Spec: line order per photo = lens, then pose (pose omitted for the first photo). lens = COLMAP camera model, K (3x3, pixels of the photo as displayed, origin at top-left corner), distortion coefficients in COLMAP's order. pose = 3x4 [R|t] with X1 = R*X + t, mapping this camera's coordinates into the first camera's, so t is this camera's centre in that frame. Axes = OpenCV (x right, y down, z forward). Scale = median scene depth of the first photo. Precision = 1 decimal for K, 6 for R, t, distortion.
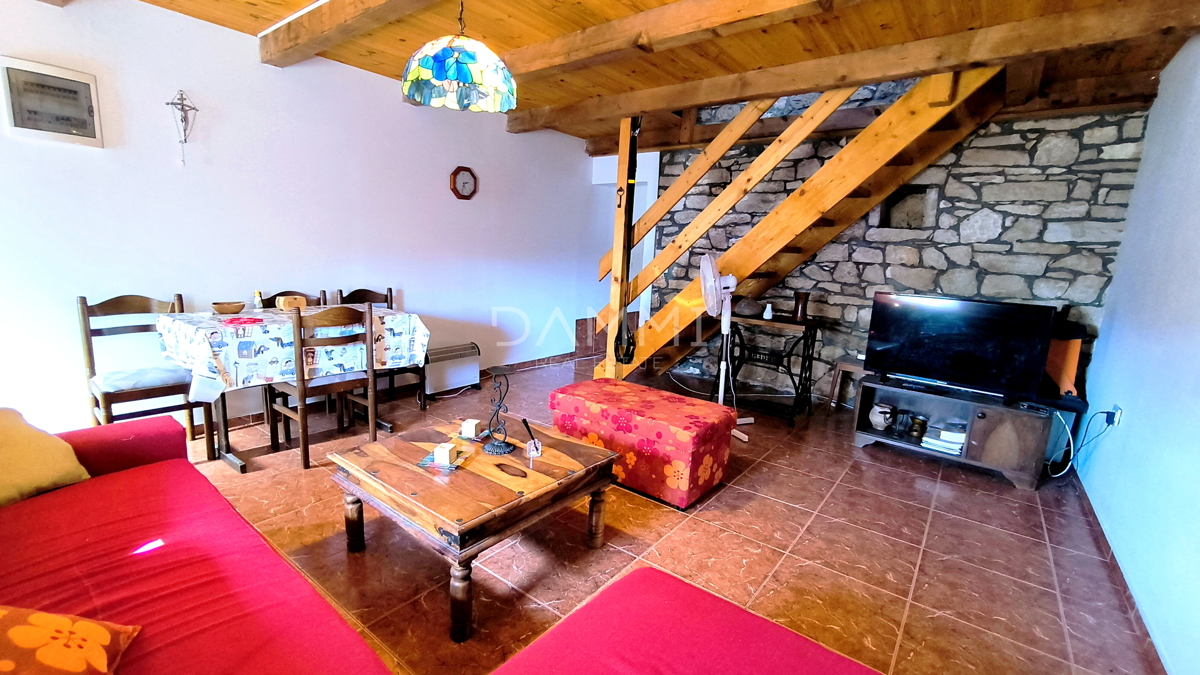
lens RADIAL K [[521.9, 0, 600.0], [0, 521.9, 337.5], [0, 0, 1]] dist [-0.016063, 0.000089]
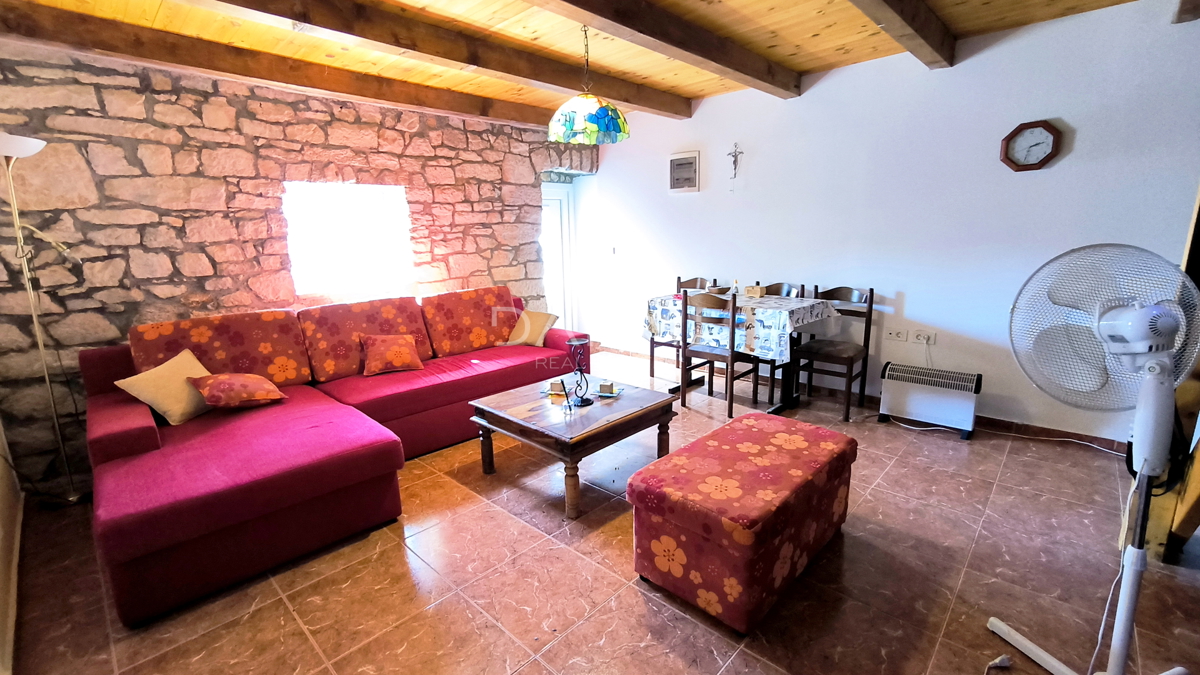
lens RADIAL K [[503.8, 0, 600.0], [0, 503.8, 337.5], [0, 0, 1]] dist [0.000614, 0.000026]
pose [[-0.100973, 0.154723, -0.982784, 0.735349], [-0.152412, 0.973767, 0.168962, -0.118011], [0.983145, 0.166849, -0.074743, 0.812795]]
